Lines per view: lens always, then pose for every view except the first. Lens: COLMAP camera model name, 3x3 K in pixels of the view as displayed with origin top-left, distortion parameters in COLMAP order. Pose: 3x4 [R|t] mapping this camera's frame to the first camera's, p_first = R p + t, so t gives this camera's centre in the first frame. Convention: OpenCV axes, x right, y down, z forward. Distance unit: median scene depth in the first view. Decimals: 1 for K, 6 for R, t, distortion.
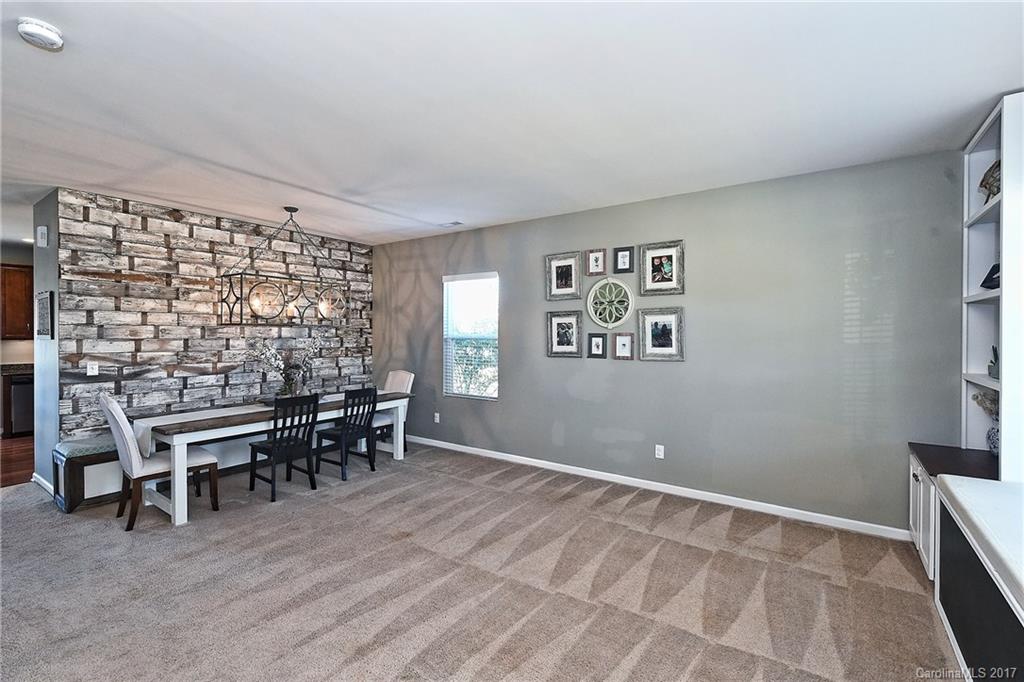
lens RADIAL K [[450.5, 0, 494.1], [0, 450.5, 335.3], [0, 0, 1]] dist [0.001366, -0.000593]
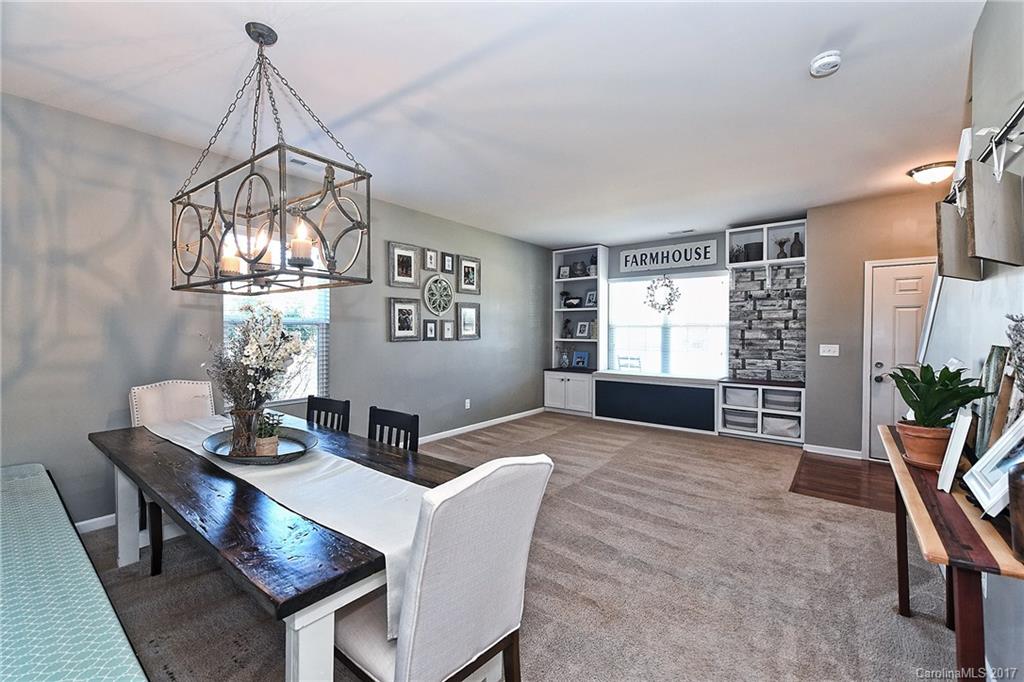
lens RADIAL K [[430.9, 0, 511.6], [0, 430.9, 338.1], [0, 0, 1]] dist [-0.008705, 0.000203]
pose [[0.032768, -0.018475, 0.999292, -1.534185], [0.000008, 0.999829, 0.018484, 0.039912], [-0.999463, -0.000598, 0.032763, 1.268345]]
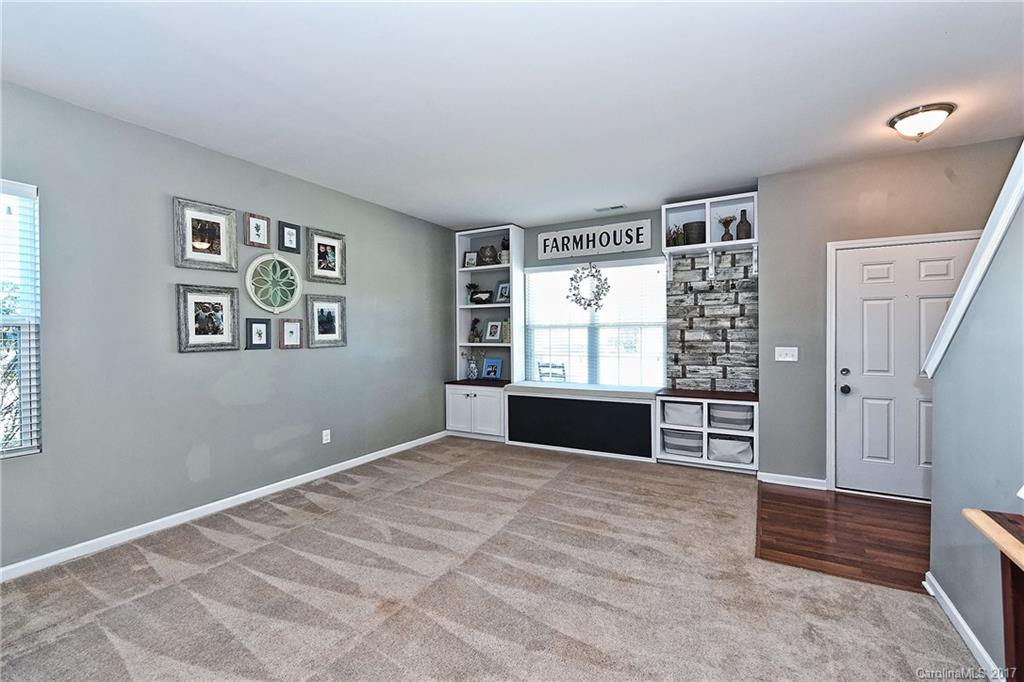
lens RADIAL K [[450.5, 0, 521.4], [0, 450.5, 338.1], [0, 0, 1]] dist [0.001366, -0.000593]
pose [[-0.136221, -0.011309, 0.990614, -1.087195], [0.009637, 0.999872, 0.012740, 0.042634], [-0.990632, 0.011282, -0.136094, 1.087671]]
